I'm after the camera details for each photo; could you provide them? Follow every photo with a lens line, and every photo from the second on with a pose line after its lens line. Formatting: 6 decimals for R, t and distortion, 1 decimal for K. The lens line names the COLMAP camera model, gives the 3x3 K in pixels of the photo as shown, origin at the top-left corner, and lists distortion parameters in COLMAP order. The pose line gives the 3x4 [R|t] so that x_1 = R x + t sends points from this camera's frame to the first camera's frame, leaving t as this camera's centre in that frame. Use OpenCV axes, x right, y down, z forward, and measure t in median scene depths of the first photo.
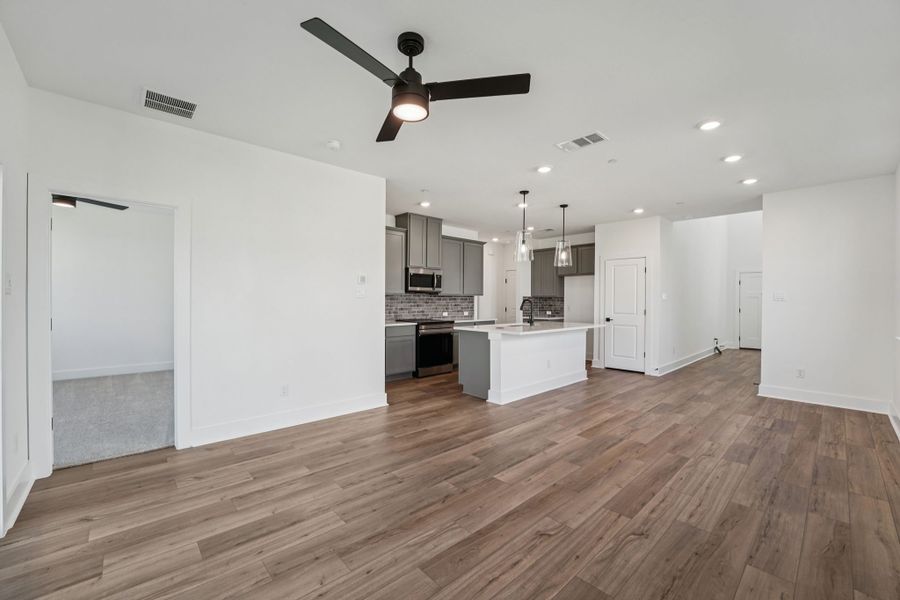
lens RADIAL K [[367.0, 0, 450.0], [0, 367.0, 300.0], [0, 0, 1]] dist [-0.018270, 0.000050]
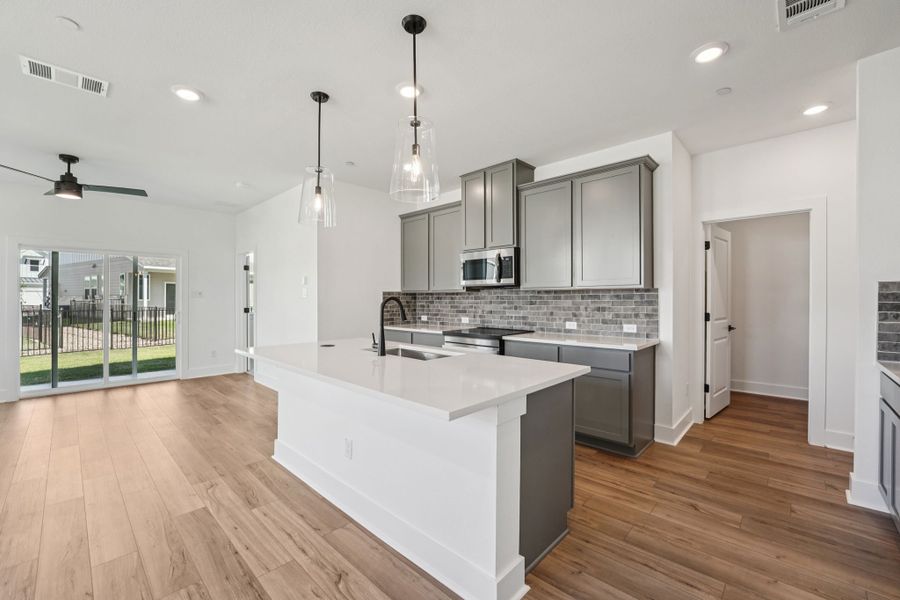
lens RADIAL K [[369.9, 0, 440.5], [0, 369.9, 300.2], [0, 0, 1]] dist [-0.018659, -0.000264]
pose [[0.057768, -0.000680, -0.998330, 0.796783], [0.003671, 0.999993, -0.000469, 0.002841], [0.998323, -0.003638, 0.057770, 1.224974]]
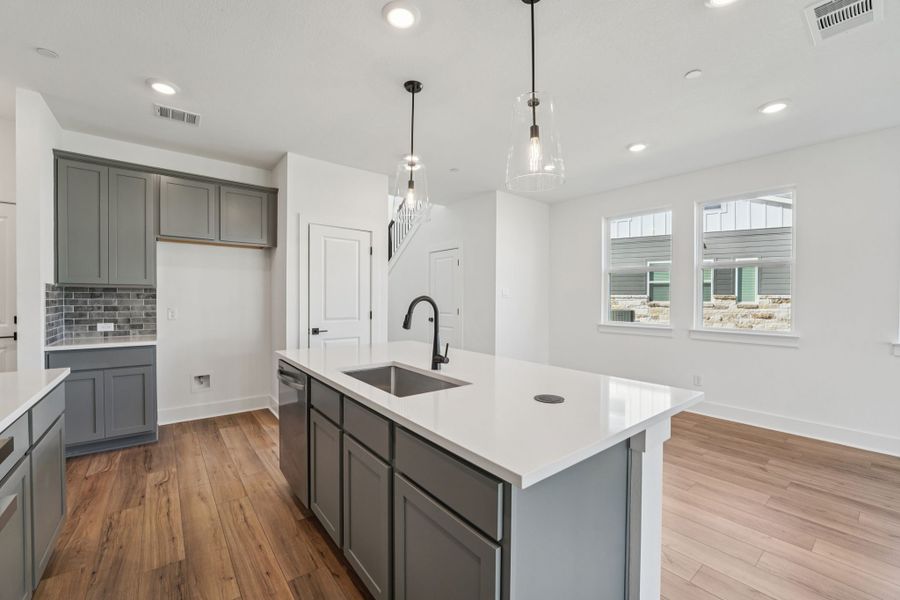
lens RADIAL K [[367.0, 0, 450.0], [0, 367.0, 300.0], [0, 0, 1]] dist [-0.018270, 0.000050]
pose [[0.071361, -0.008857, 0.997411, -0.161911], [-0.006680, 0.999934, 0.009358, -0.001016], [-0.997428, -0.007330, 0.071298, 1.127309]]
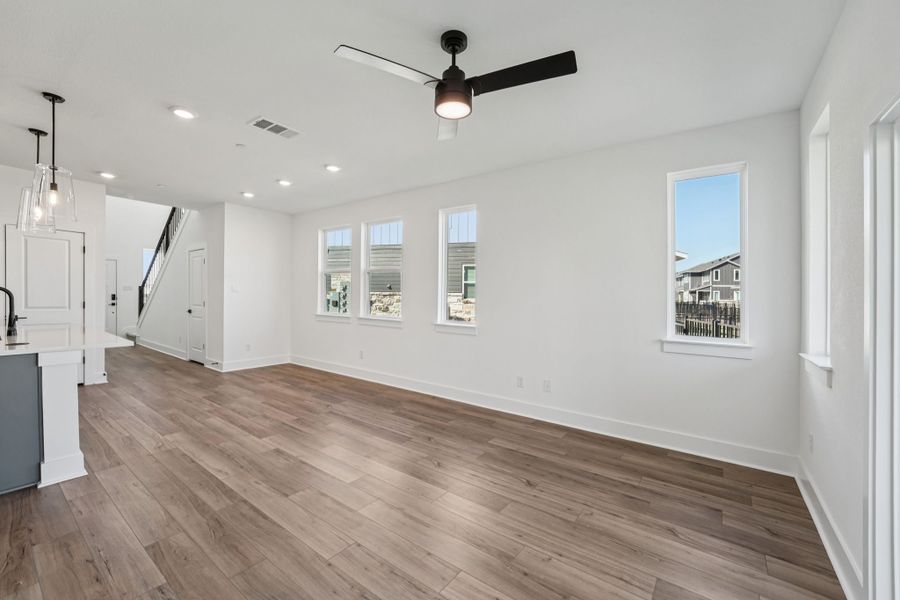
lens RADIAL K [[369.9, 0, 440.5], [0, 369.9, 300.2], [0, 0, 1]] dist [-0.018659, -0.000264]
pose [[-0.172581, -0.016493, 0.984857, -0.484912], [-0.019149, 0.999727, 0.013386, -0.001497], [-0.984809, -0.016549, -0.172849, 0.540605]]
